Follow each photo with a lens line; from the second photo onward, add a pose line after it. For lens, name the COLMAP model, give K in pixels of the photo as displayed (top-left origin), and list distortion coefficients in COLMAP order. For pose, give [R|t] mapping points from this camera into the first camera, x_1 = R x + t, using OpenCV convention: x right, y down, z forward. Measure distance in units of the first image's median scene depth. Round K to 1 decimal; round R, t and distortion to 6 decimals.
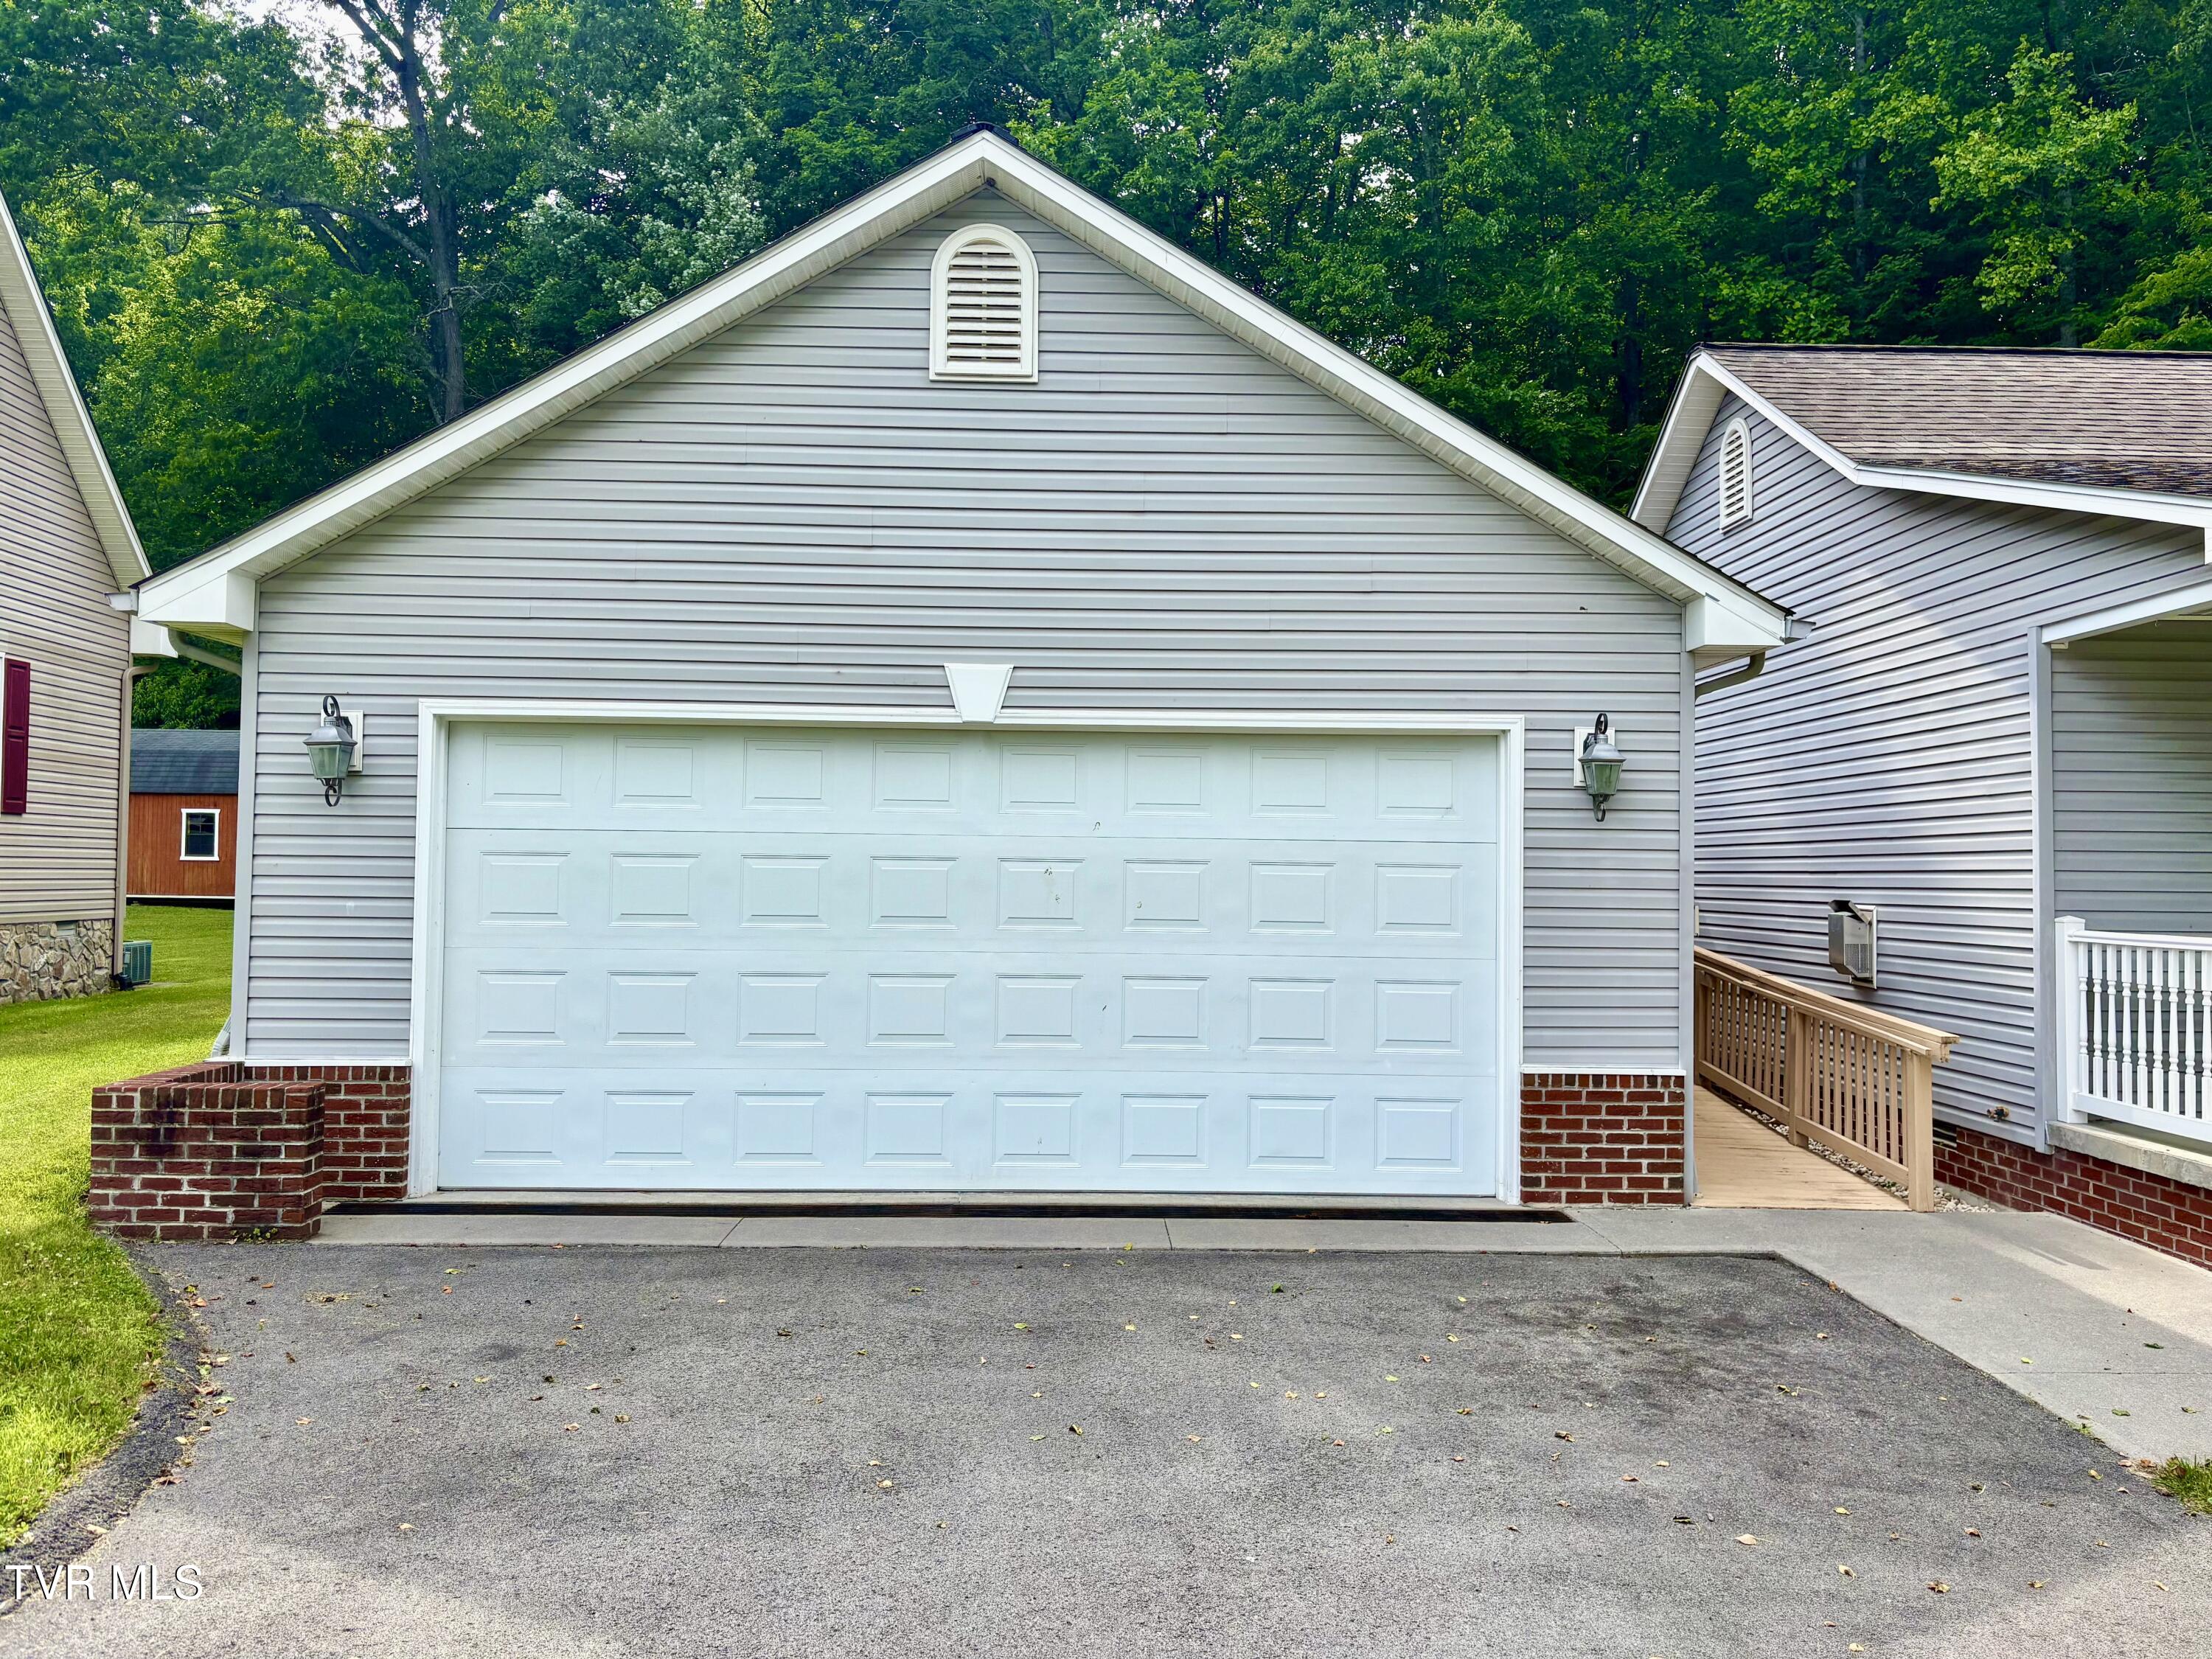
lens RADIAL K [[1670.3, 0, 1103.5], [0, 1670.3, 814.1], [0, 0, 1]] dist [0.043191, -0.044298]
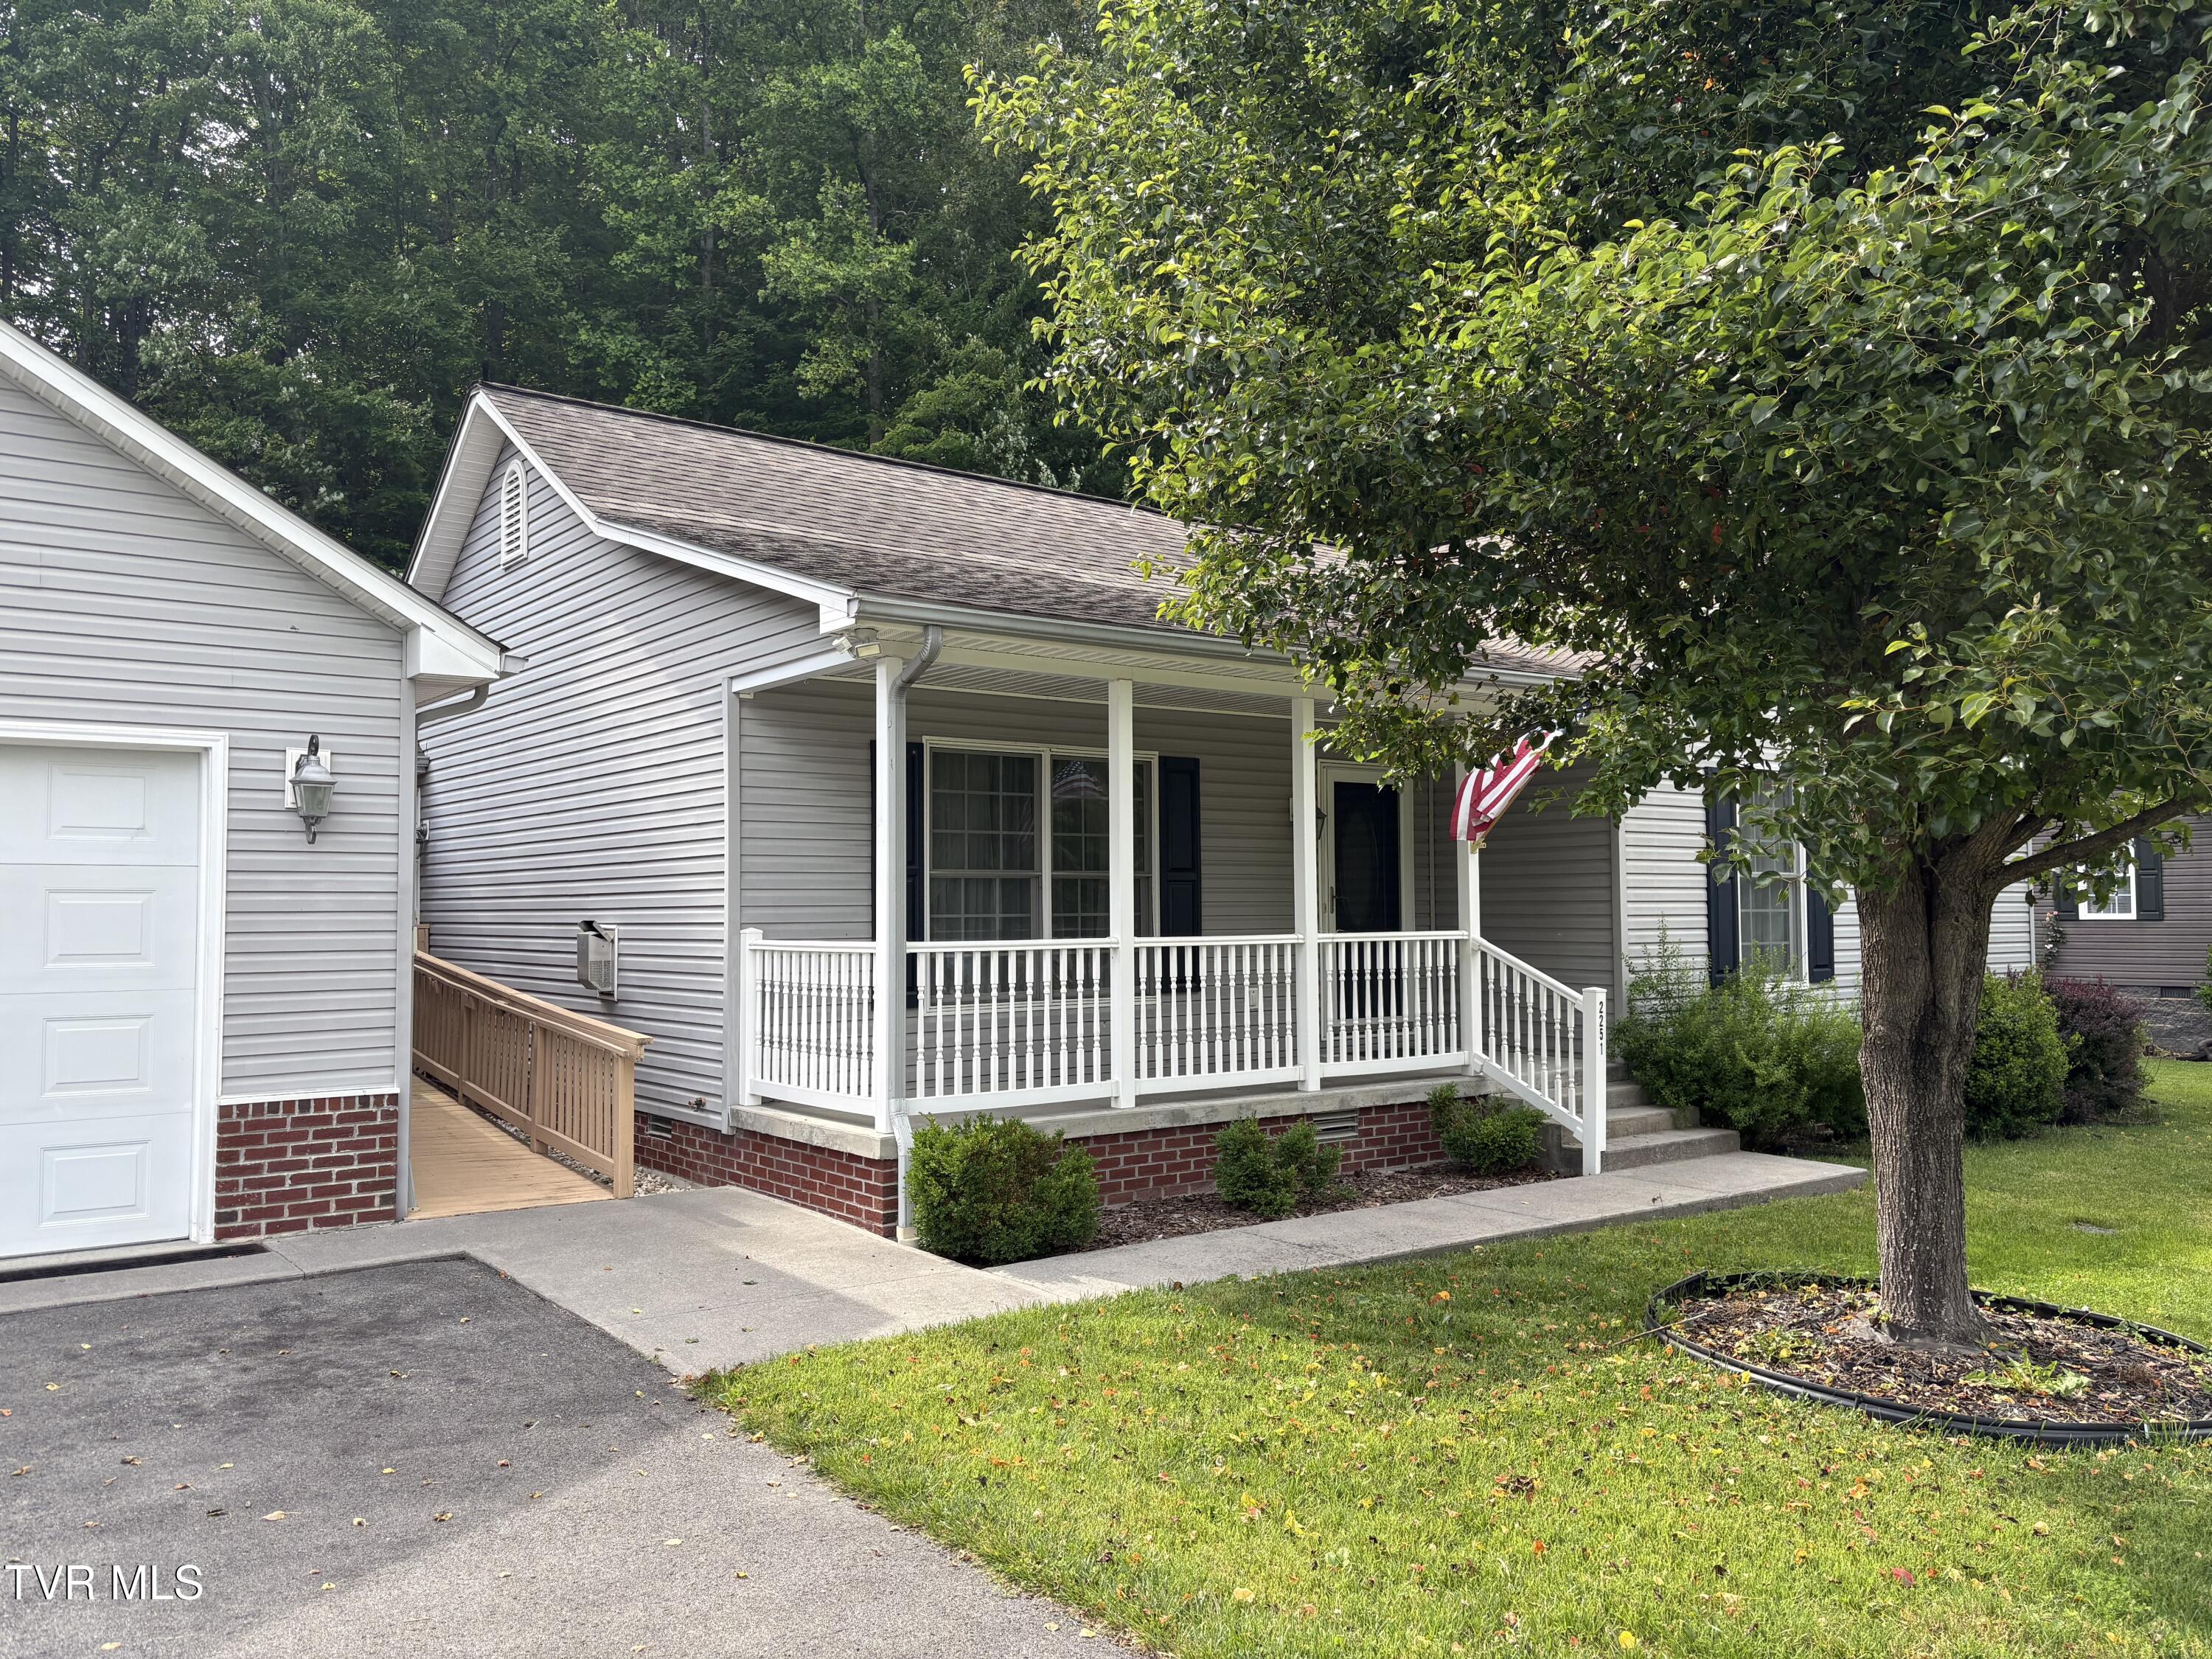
lens RADIAL K [[1670.3, 0, 1088.6], [0, 1670.3, 837.9], [0, 0, 1]] dist [0.043191, -0.044298]
pose [[0.804882, 0.009302, 0.593362, 0.073612], [-0.006532, 0.999955, -0.006815, 0.004502], [-0.593399, 0.001610, 0.804907, -0.069500]]
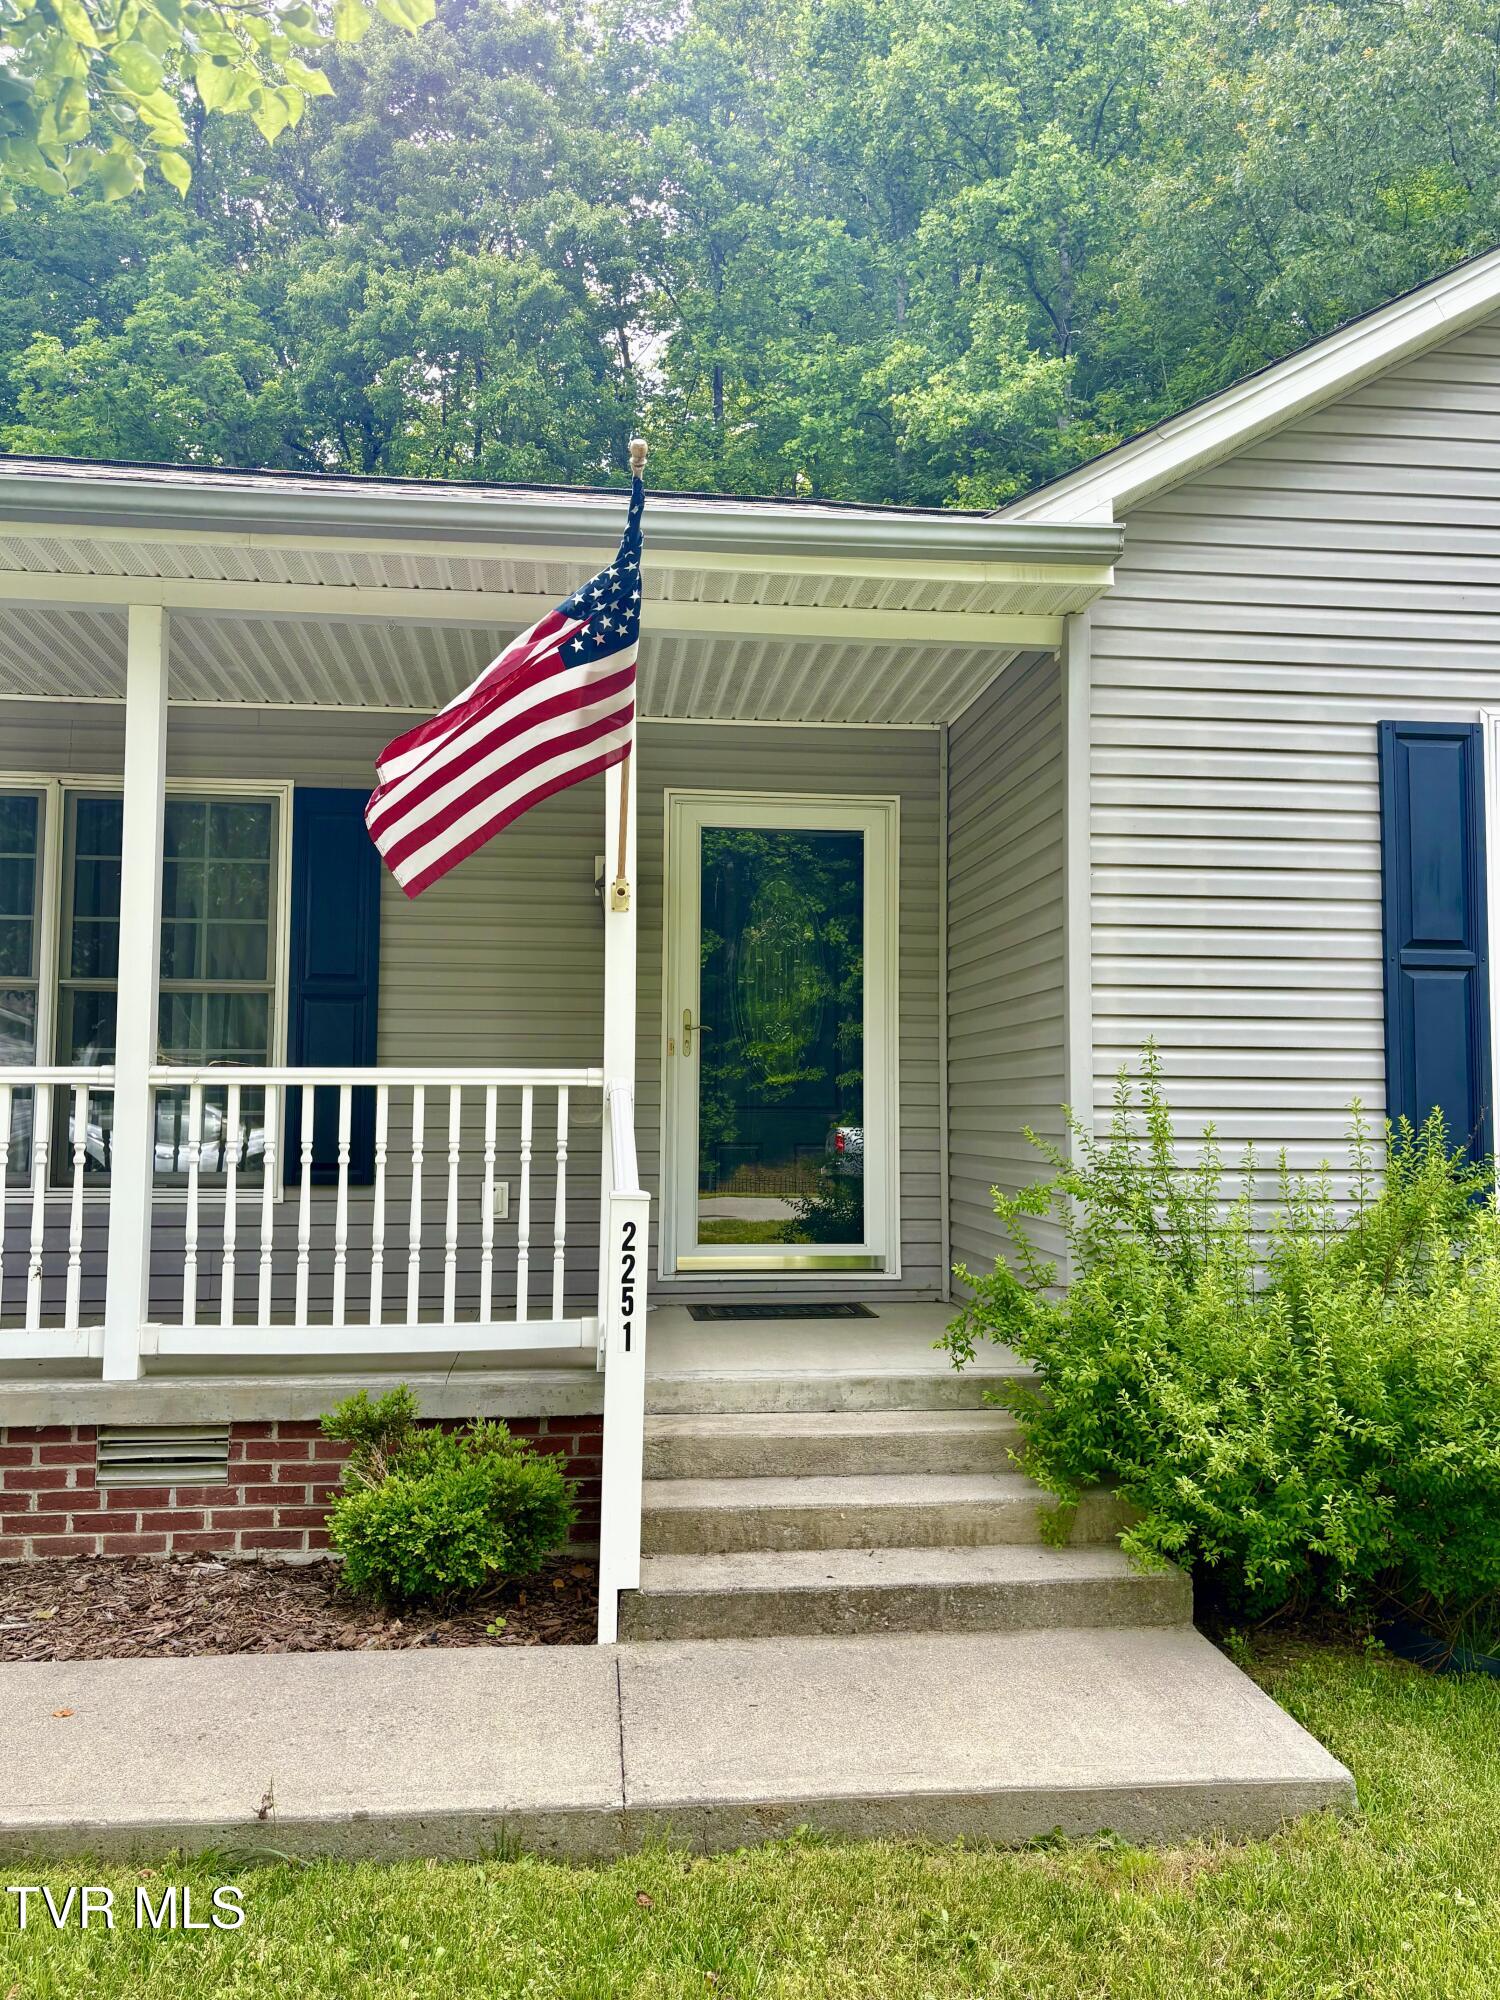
lens RADIAL K [[1592.9, 0, 749.7], [0, 1592.9, 1006.9], [0, 0, 1]] dist [0.032774, 0.002440]
pose [[0.992262, 0.000191, 0.124162, 1.429694], [0.006146, 0.998697, -0.050657, 0.116523], [-0.124010, 0.051029, 0.990968, 0.382583]]
